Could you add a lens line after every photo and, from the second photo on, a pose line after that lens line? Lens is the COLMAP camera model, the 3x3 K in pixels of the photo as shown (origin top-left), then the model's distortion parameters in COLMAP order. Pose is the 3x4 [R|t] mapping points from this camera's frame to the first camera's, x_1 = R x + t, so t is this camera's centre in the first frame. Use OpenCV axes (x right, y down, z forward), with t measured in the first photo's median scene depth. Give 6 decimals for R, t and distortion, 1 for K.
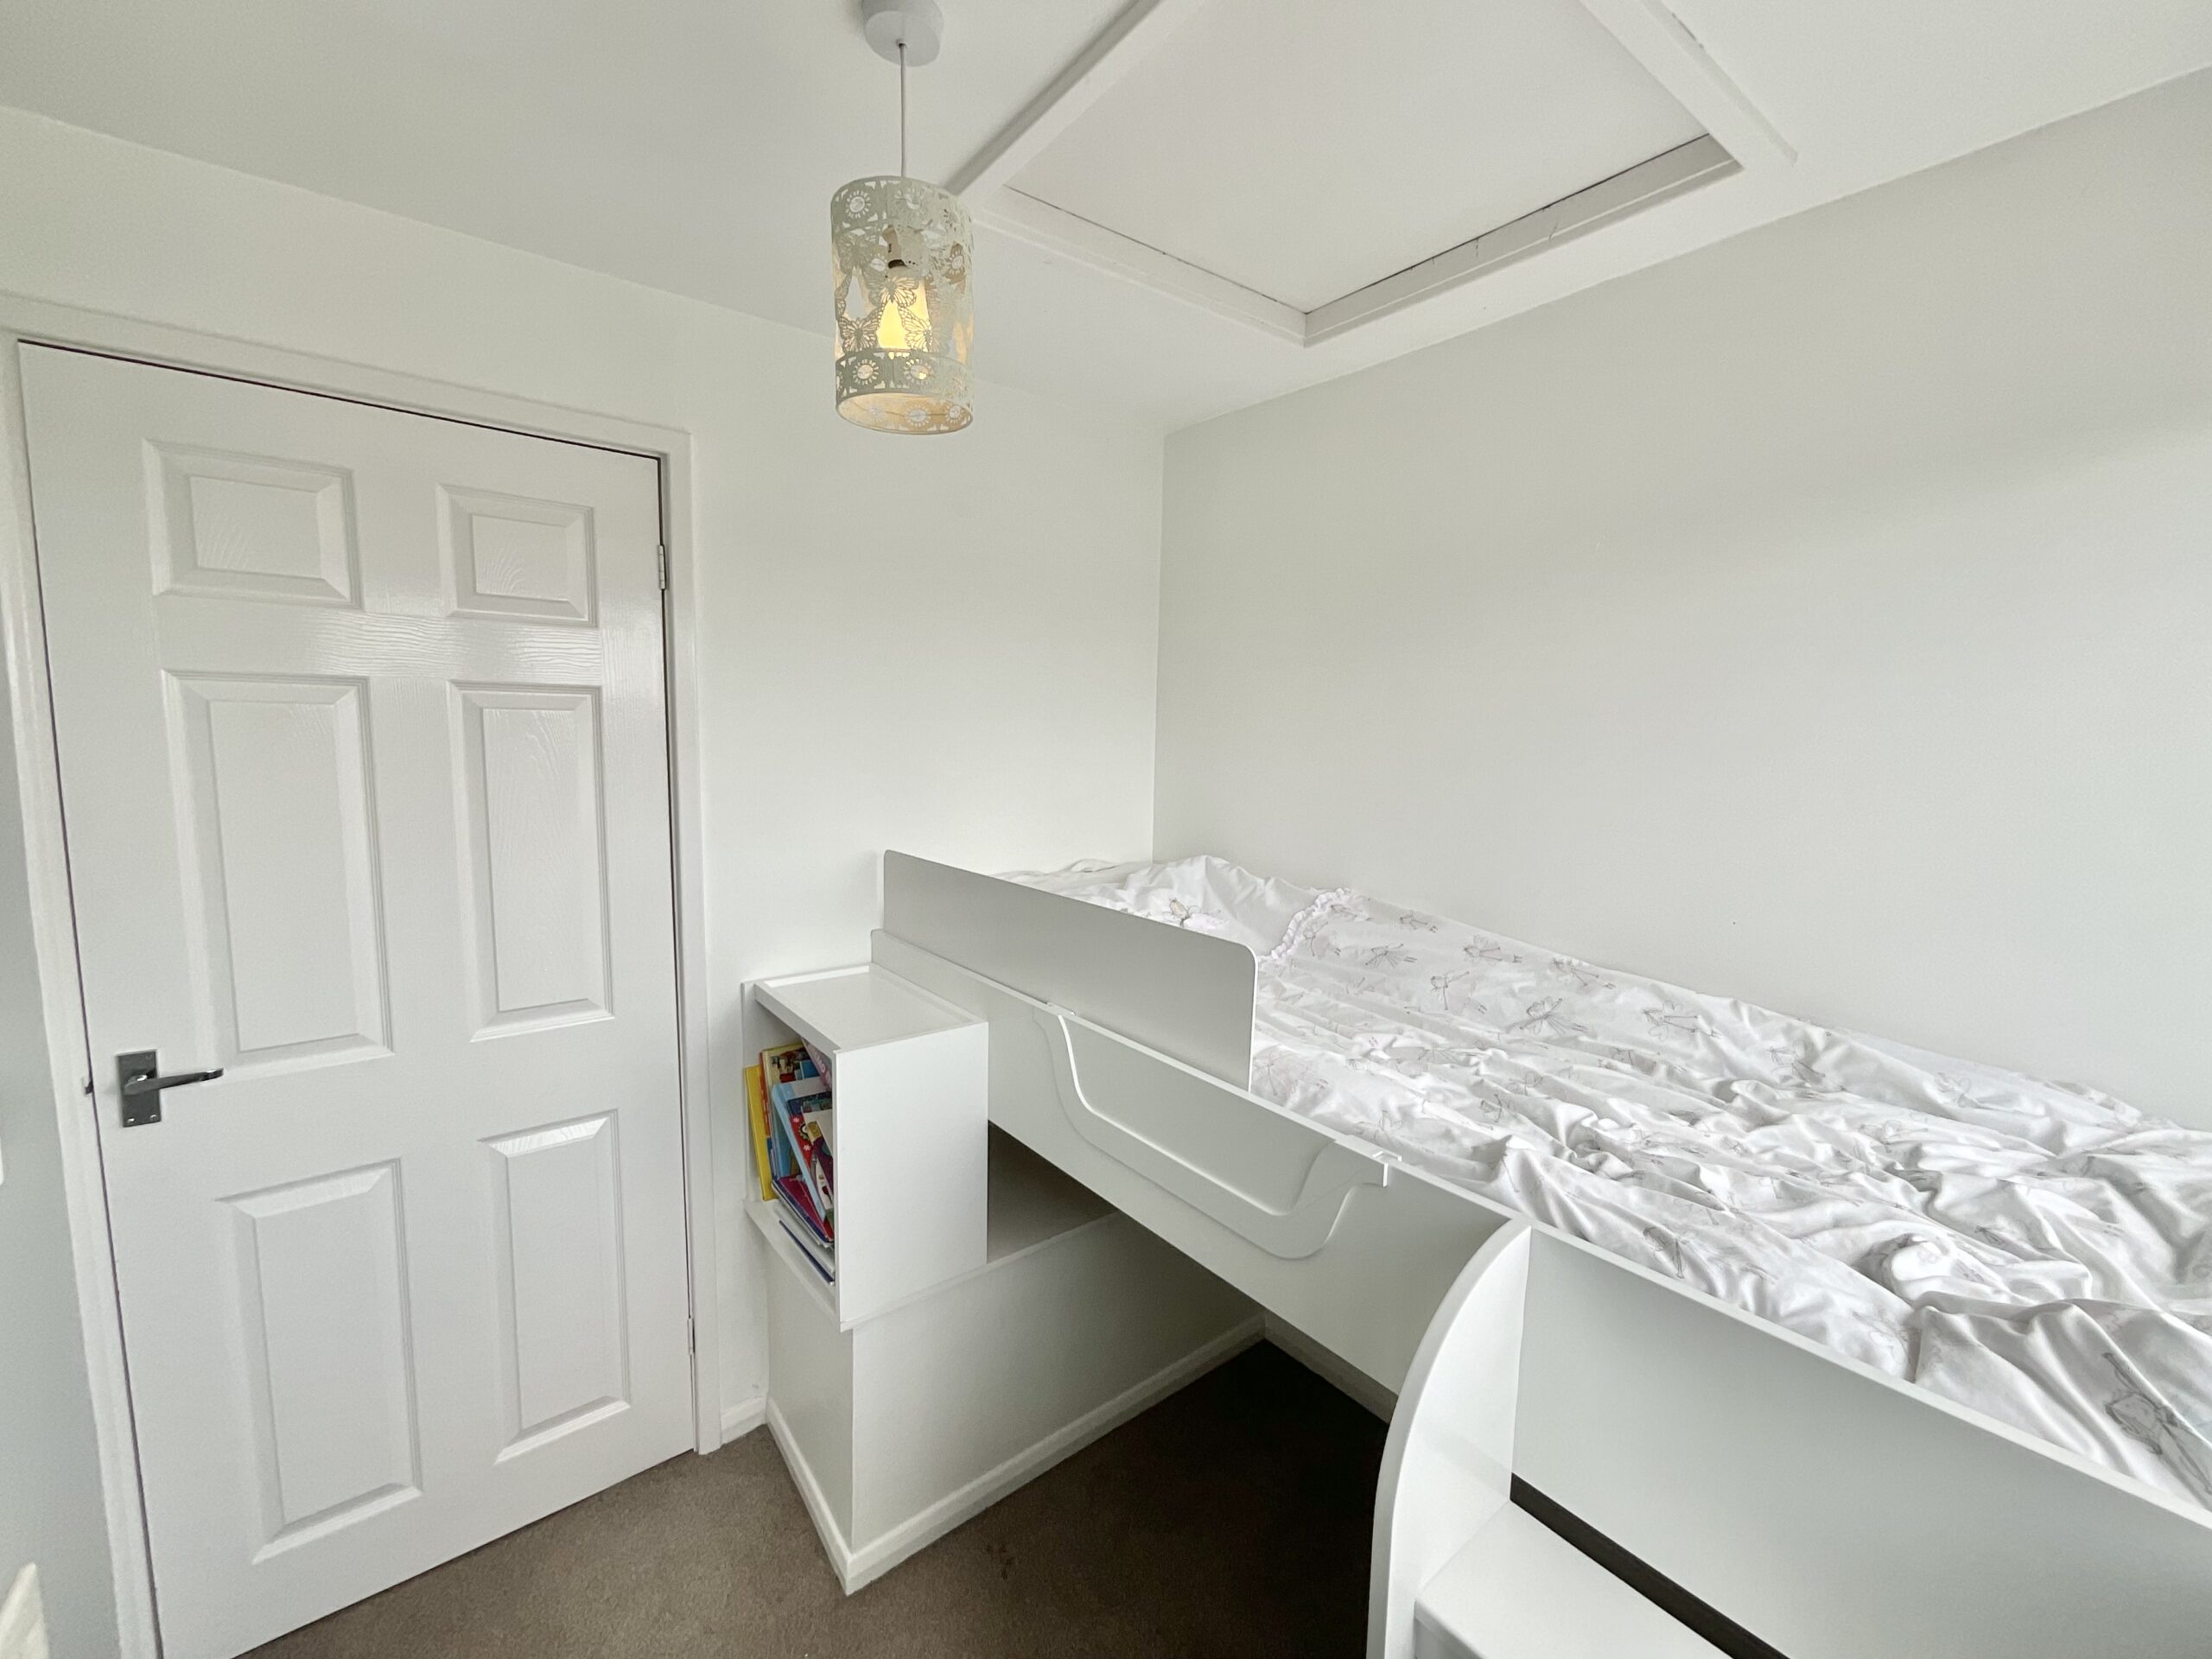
lens RADIAL K [[896.8, 0, 1102.1], [0, 896.8, 826.5], [0, 0, 1]] dist [-0.007607, 0.002199]
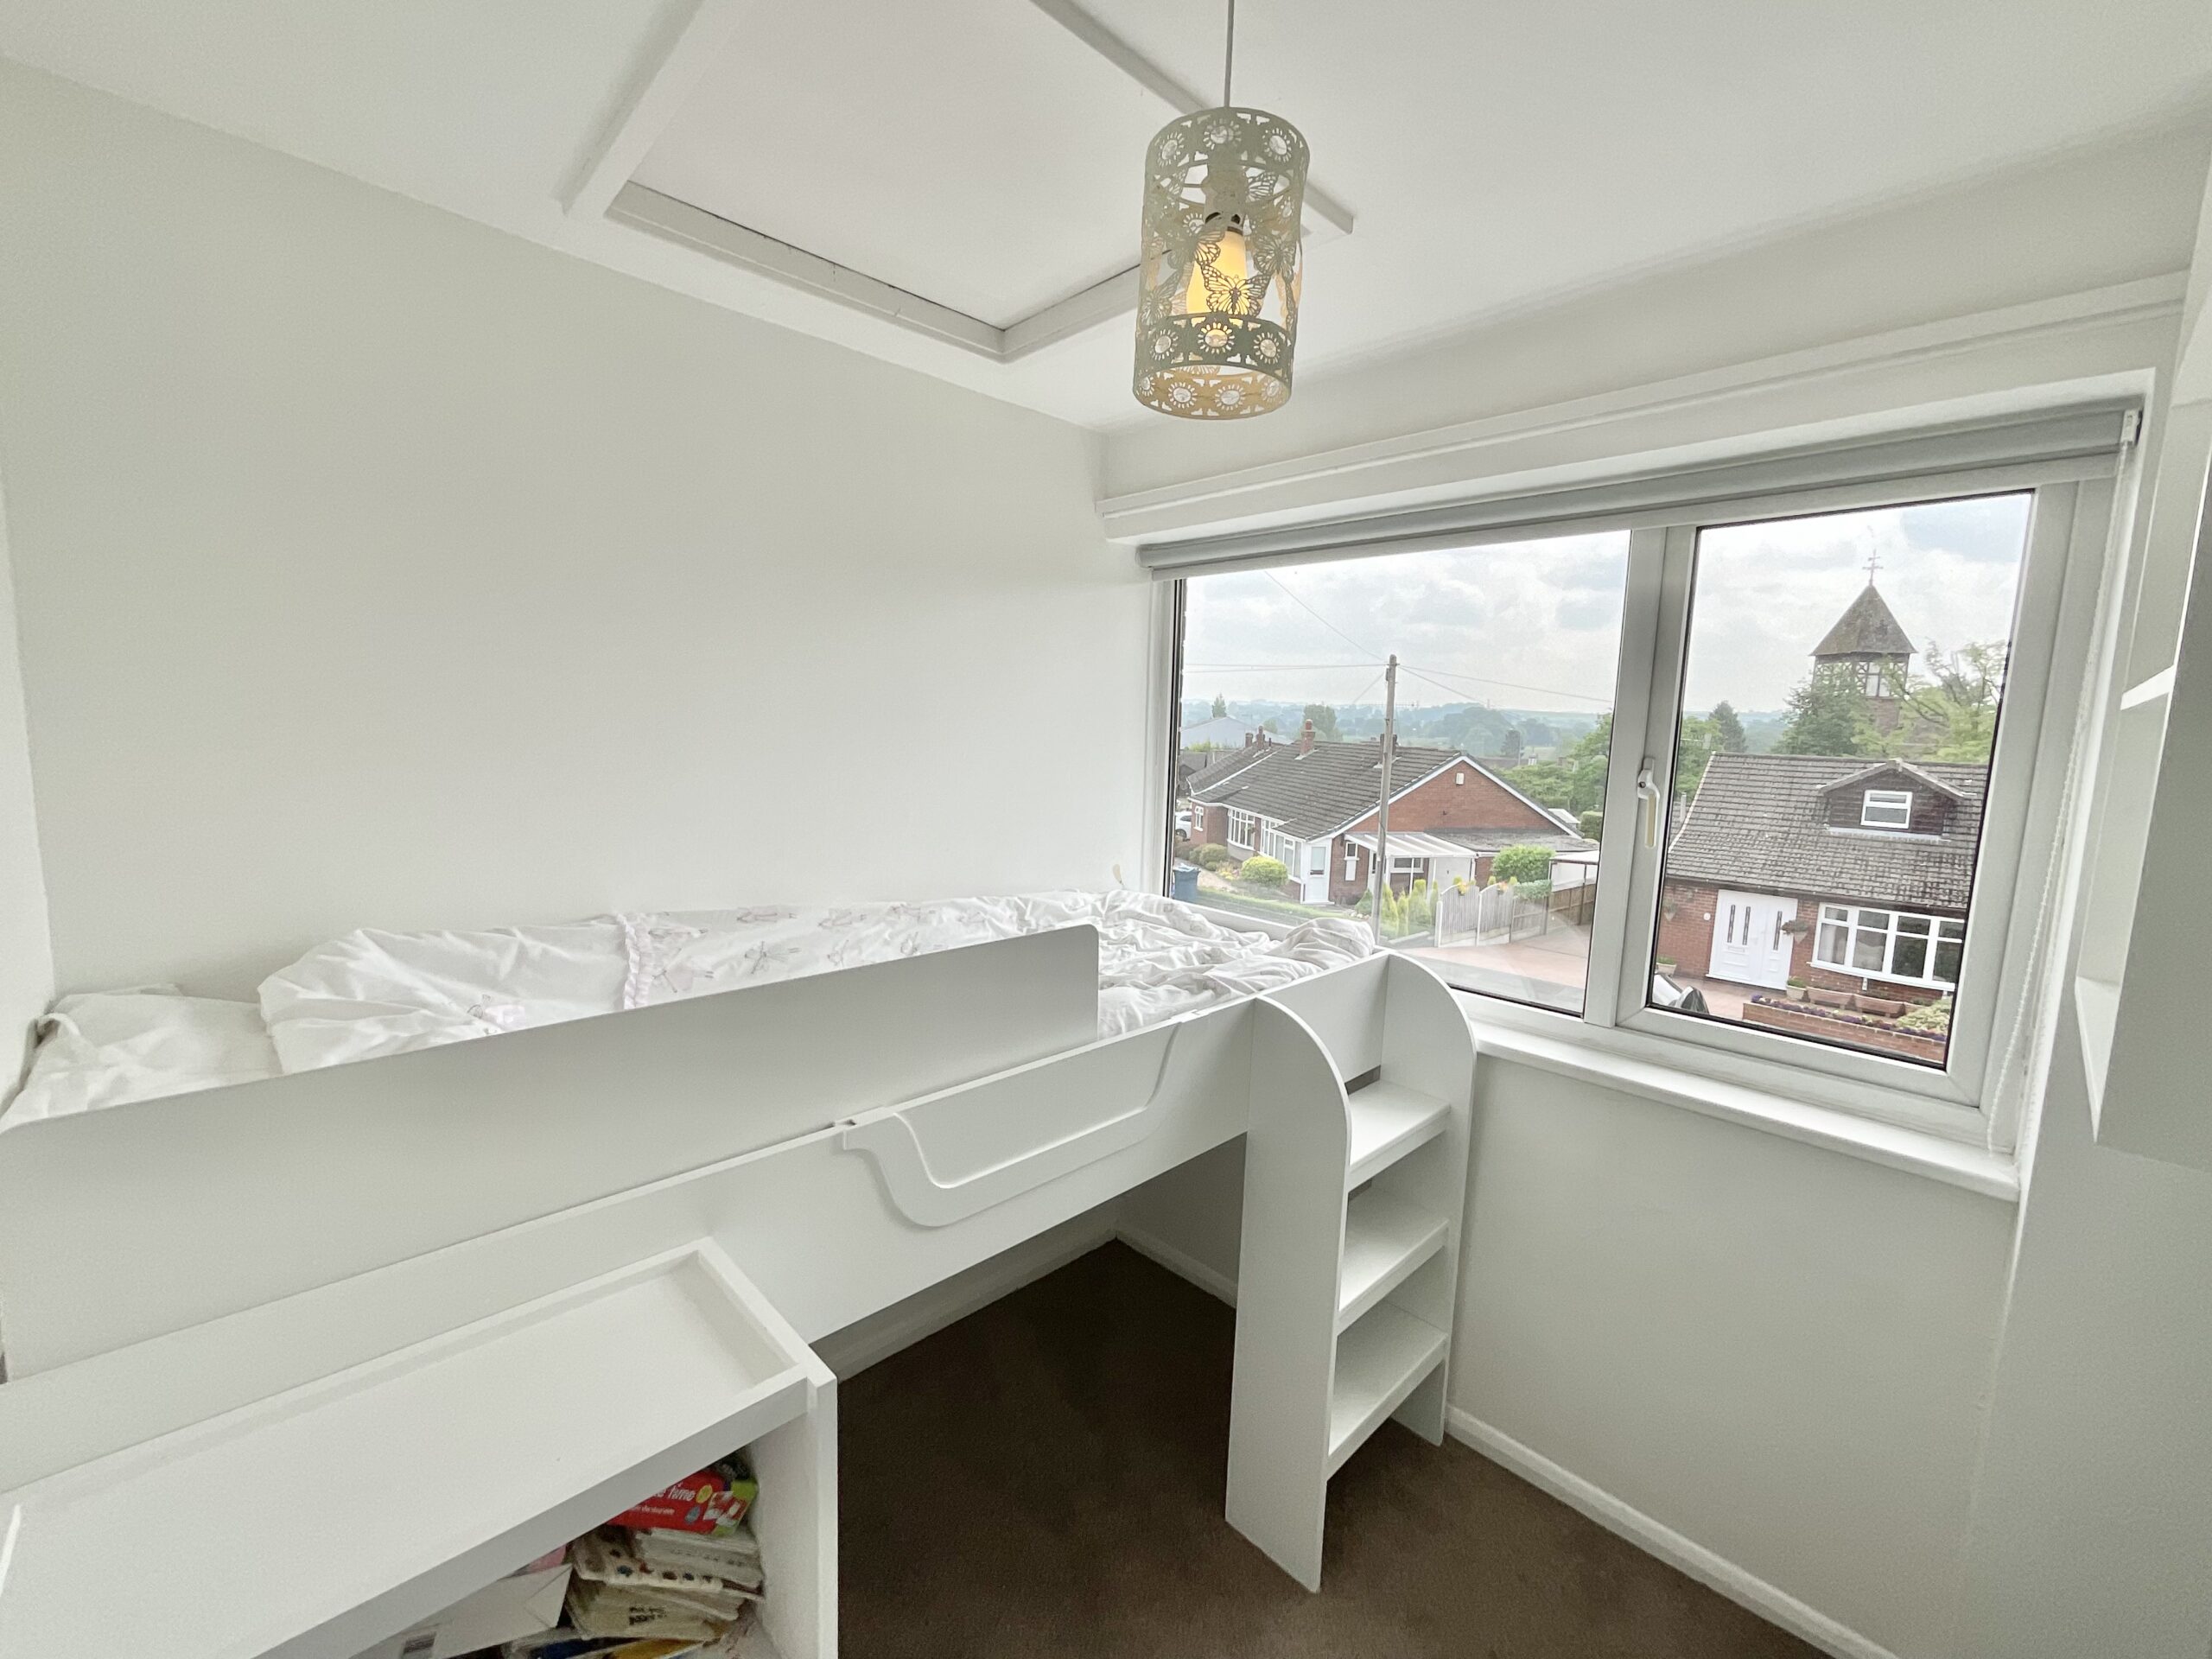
lens RADIAL K [[896.8, 0, 1104.4], [0, 896.8, 830.9], [0, 0, 1]] dist [-0.007607, 0.002199]
pose [[-0.096569, -0.149237, 0.984074, -0.813481], [0.072494, 0.985015, 0.156494, -0.143083], [-0.992683, 0.086452, -0.084303, 0.880646]]
